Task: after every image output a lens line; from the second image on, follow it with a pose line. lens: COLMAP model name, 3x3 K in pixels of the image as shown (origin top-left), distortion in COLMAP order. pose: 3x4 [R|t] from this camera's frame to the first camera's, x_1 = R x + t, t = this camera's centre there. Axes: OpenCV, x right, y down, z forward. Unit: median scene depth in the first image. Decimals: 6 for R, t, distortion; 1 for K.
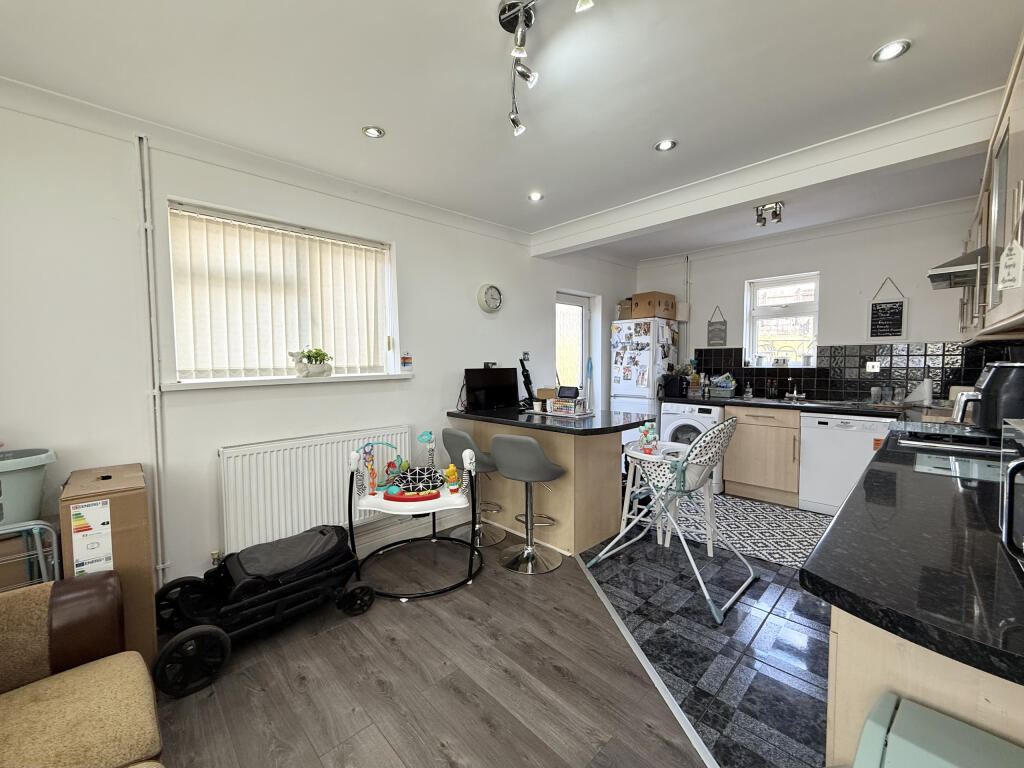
lens RADIAL K [[418.8, 0, 512.0], [0, 418.8, 384.0], [0, 0, 1]] dist [-0.000321, -0.000101]
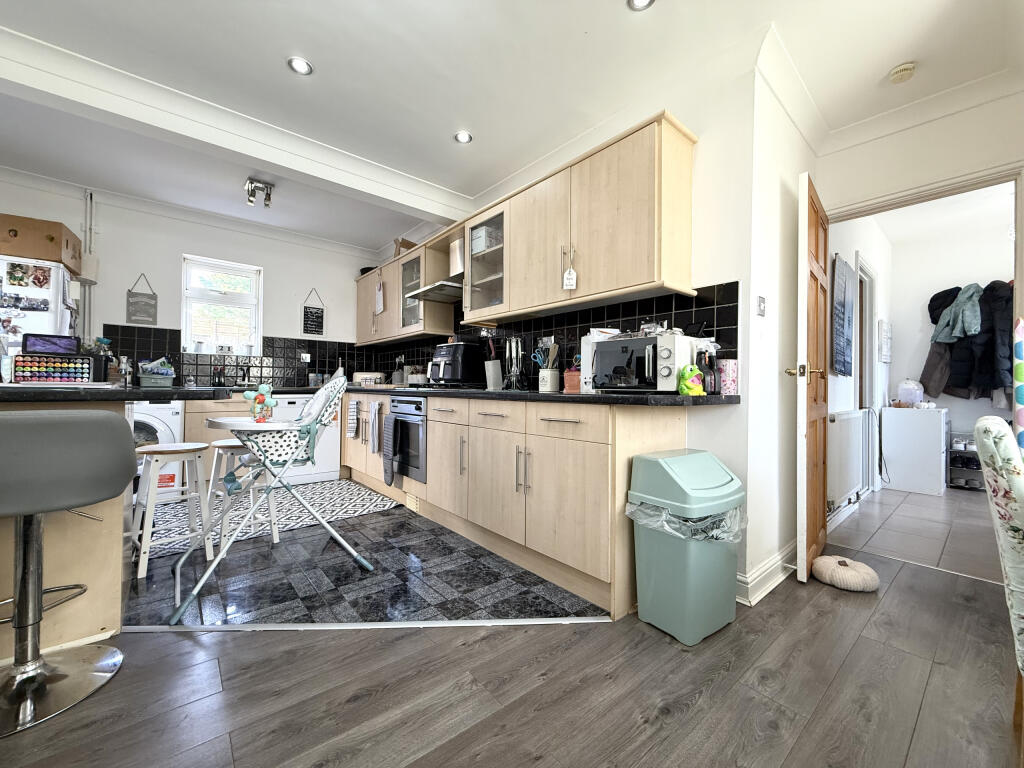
lens RADIAL K [[405.9, 0, 508.7], [0, 405.9, 384.2], [0, 0, 1]] dist [-0.000827, -0.000324]
pose [[0.082951, 0.015241, 0.996437, -0.268368], [0.041886, 0.998946, -0.018766, 0.083638], [-0.995673, 0.043294, 0.082225, 0.317925]]
